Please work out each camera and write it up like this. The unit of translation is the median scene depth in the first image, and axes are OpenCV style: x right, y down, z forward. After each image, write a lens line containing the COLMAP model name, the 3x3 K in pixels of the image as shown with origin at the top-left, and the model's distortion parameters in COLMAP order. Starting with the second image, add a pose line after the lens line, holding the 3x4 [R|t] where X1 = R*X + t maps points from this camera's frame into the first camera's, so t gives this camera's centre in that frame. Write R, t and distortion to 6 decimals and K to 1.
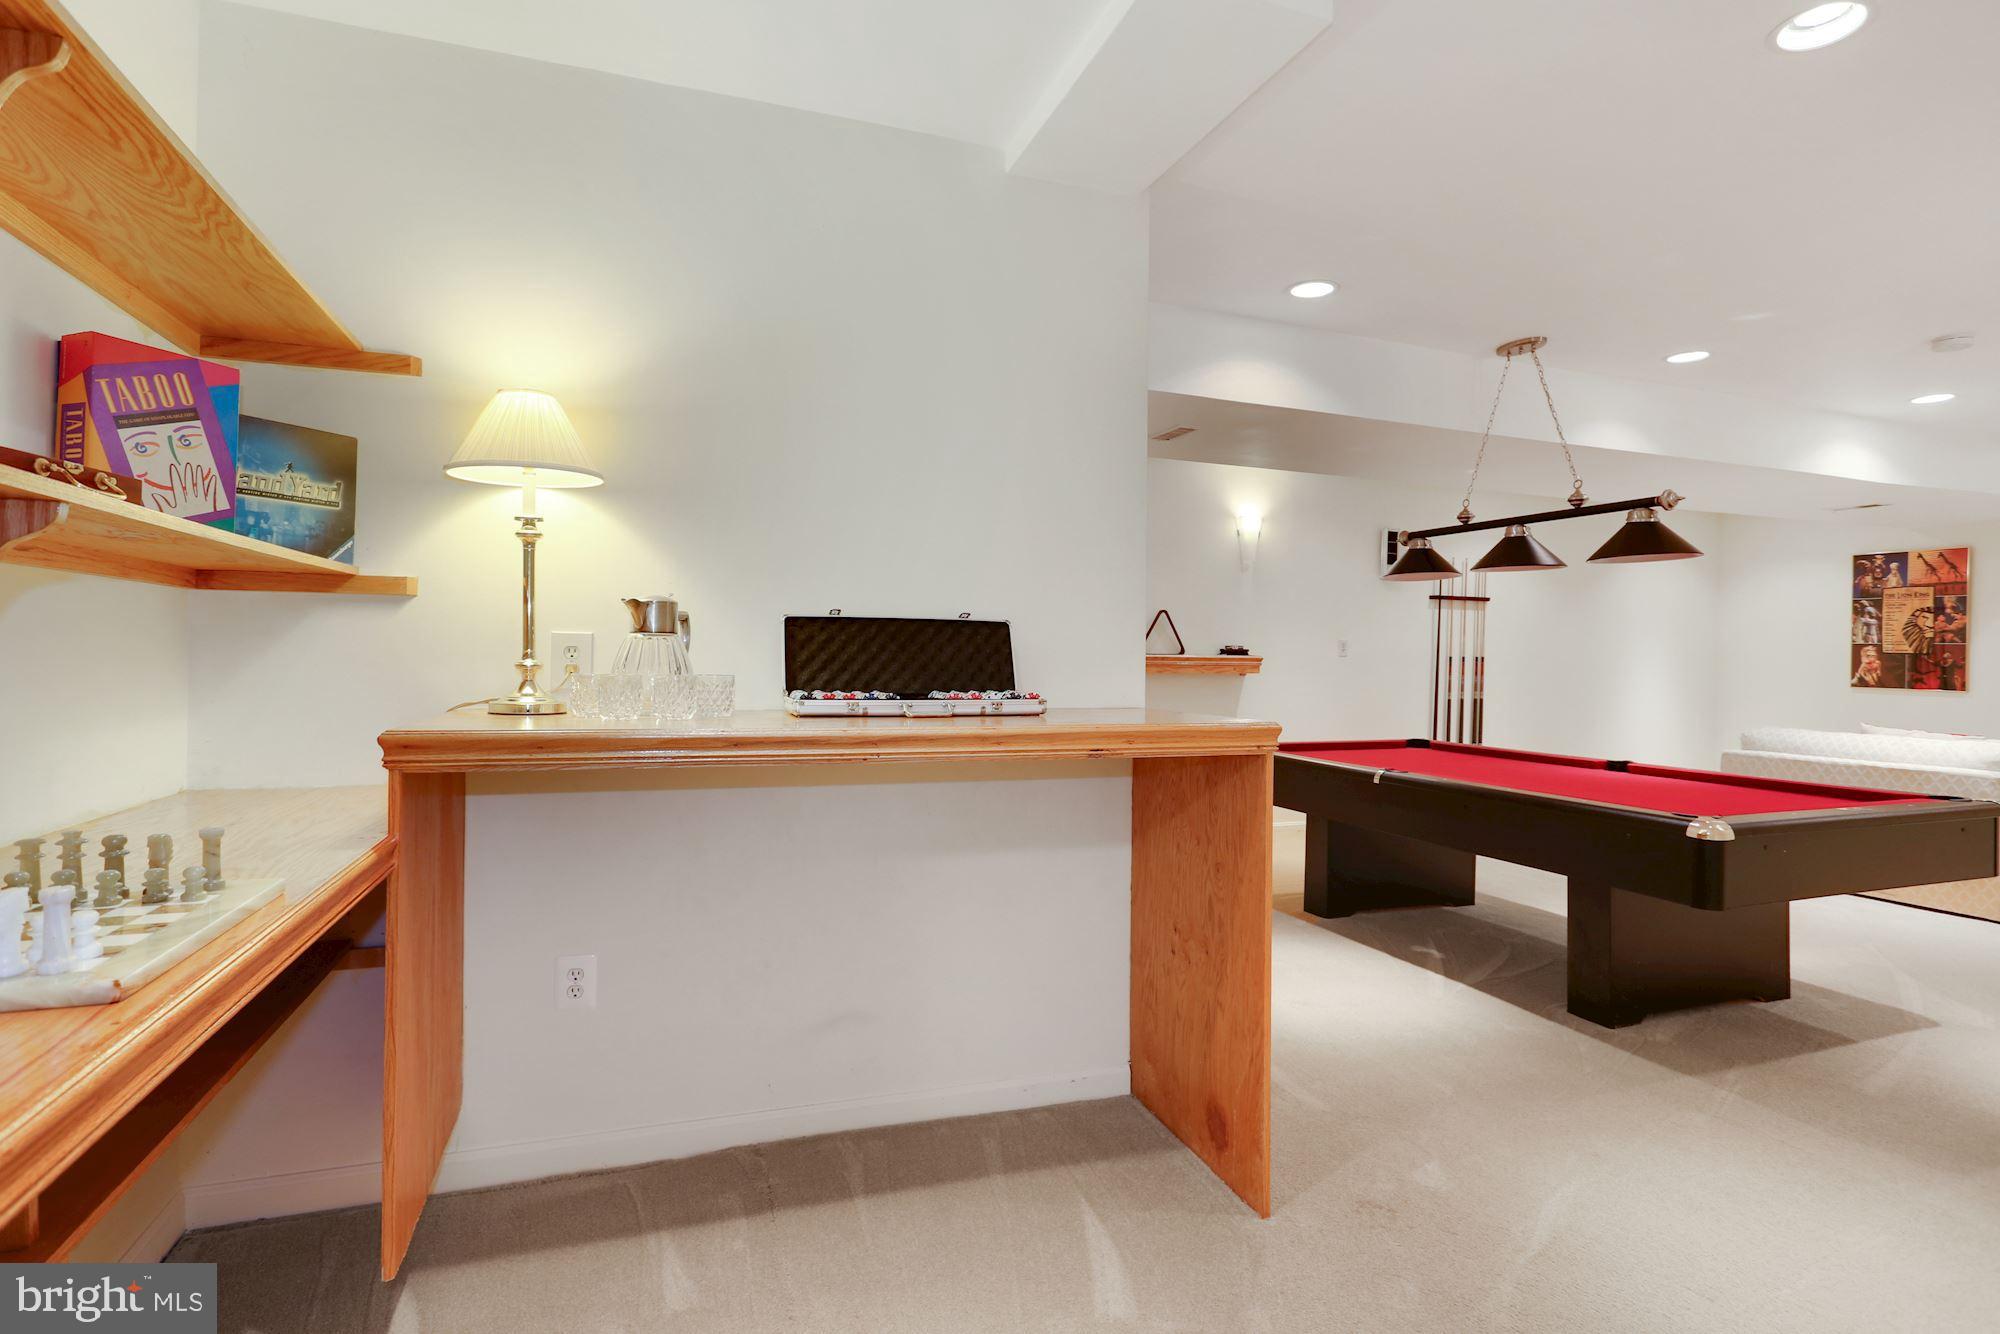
lens RADIAL K [[967.8, 0, 988.9], [0, 967.8, 667.3], [0, 0, 1]] dist [0.001034, -0.000359]
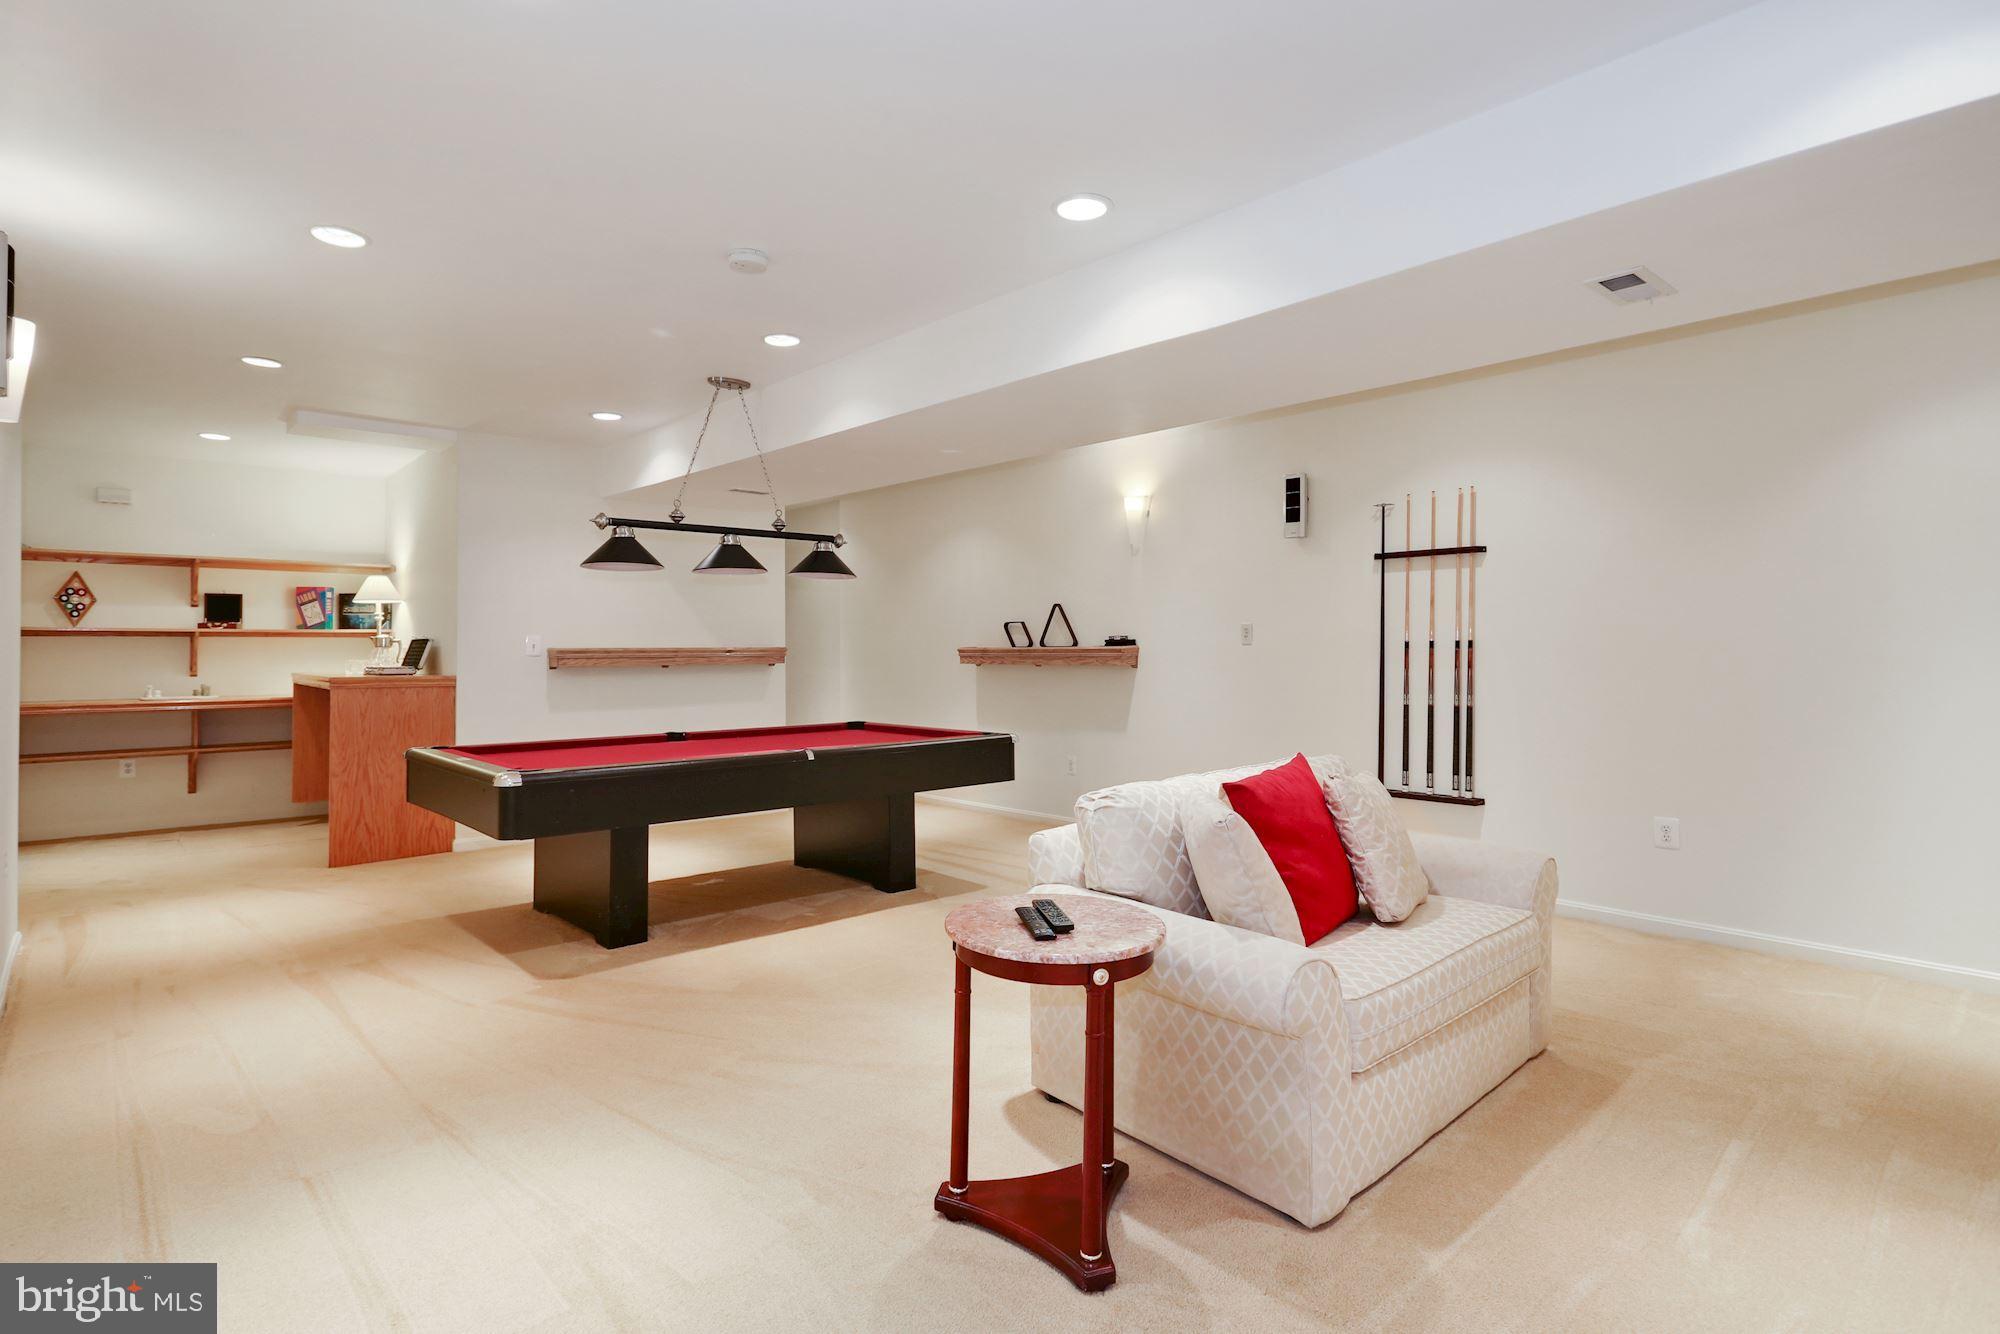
lens RADIAL K [[967.8, 0, 991.6], [0, 967.8, 657.6], [0, 0, 1]] dist [0.001034, -0.000359]
pose [[0.390405, -0.006397, -0.920621, 0.990515], [-0.001319, 0.999971, -0.007508, 0.005729], [0.920642, 0.004146, 0.390385, 0.471155]]
